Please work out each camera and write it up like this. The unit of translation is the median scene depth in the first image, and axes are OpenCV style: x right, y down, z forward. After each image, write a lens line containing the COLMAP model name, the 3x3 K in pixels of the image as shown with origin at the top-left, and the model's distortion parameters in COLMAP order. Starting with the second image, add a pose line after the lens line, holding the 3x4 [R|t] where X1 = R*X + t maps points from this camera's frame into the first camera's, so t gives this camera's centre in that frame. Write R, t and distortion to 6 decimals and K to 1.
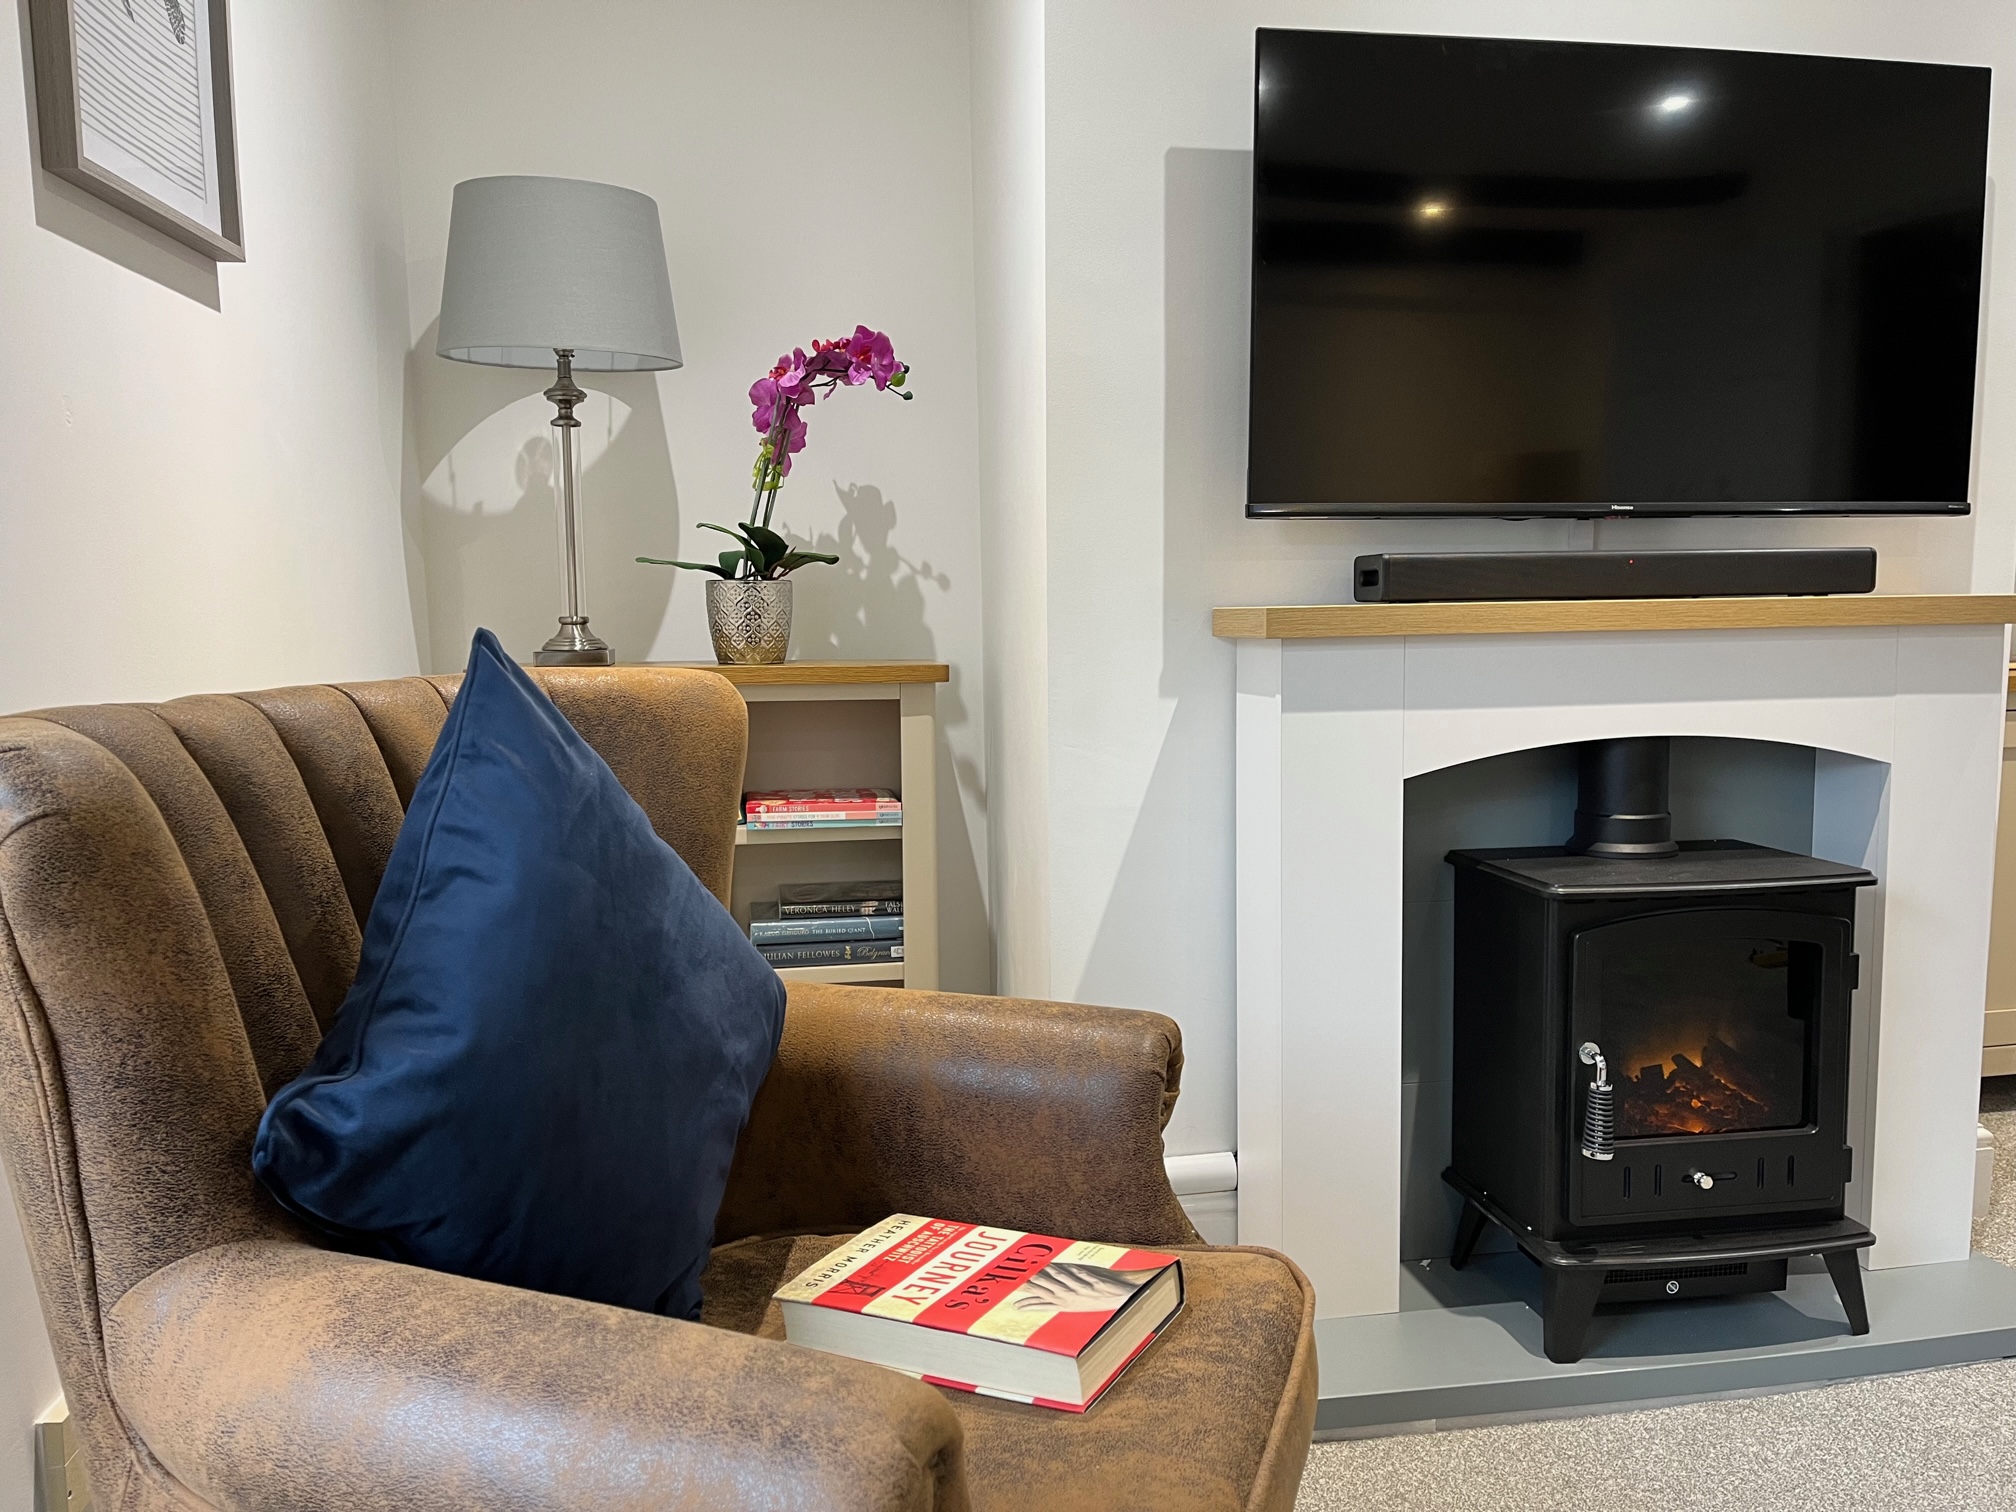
lens RADIAL K [[1526.5, 0, 1012.6], [0, 1526.5, 763.0], [0, 0, 1]] dist [0.081274, -0.112811]
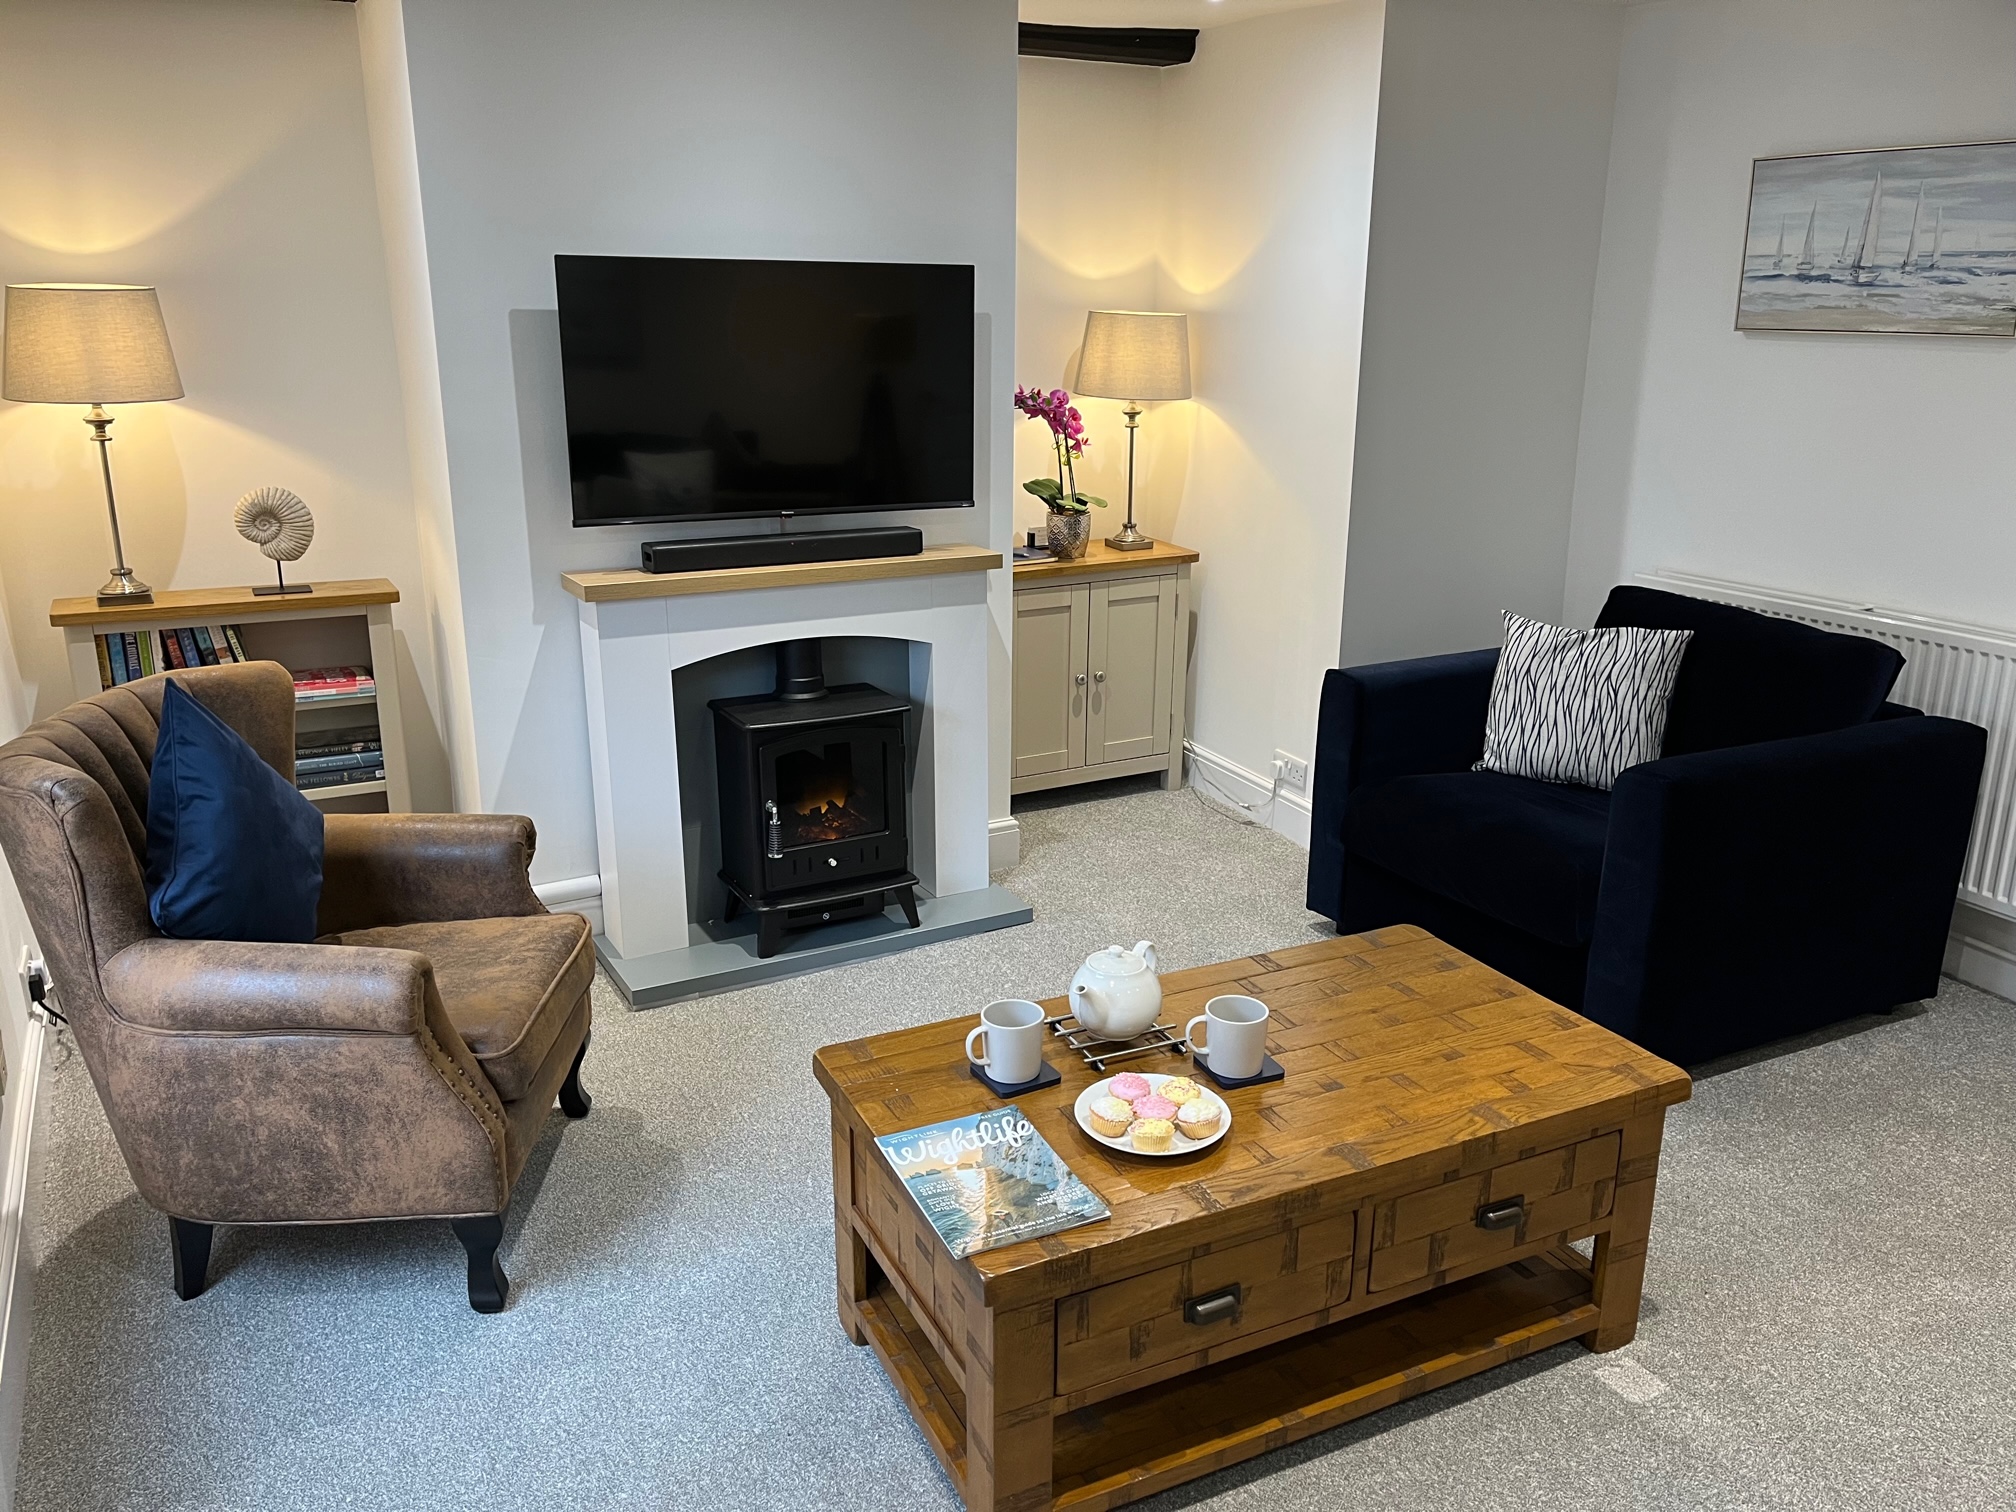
lens RADIAL K [[1526.5, 0, 1012.6], [0, 1526.5, 763.0], [0, 0, 1]] dist [0.081274, -0.112811]
pose [[0.945190, -0.078108, 0.317041, 0.044091], [0.021994, 0.983992, 0.176852, -0.184200], [-0.325779, -0.160186, 0.931777, -0.821461]]
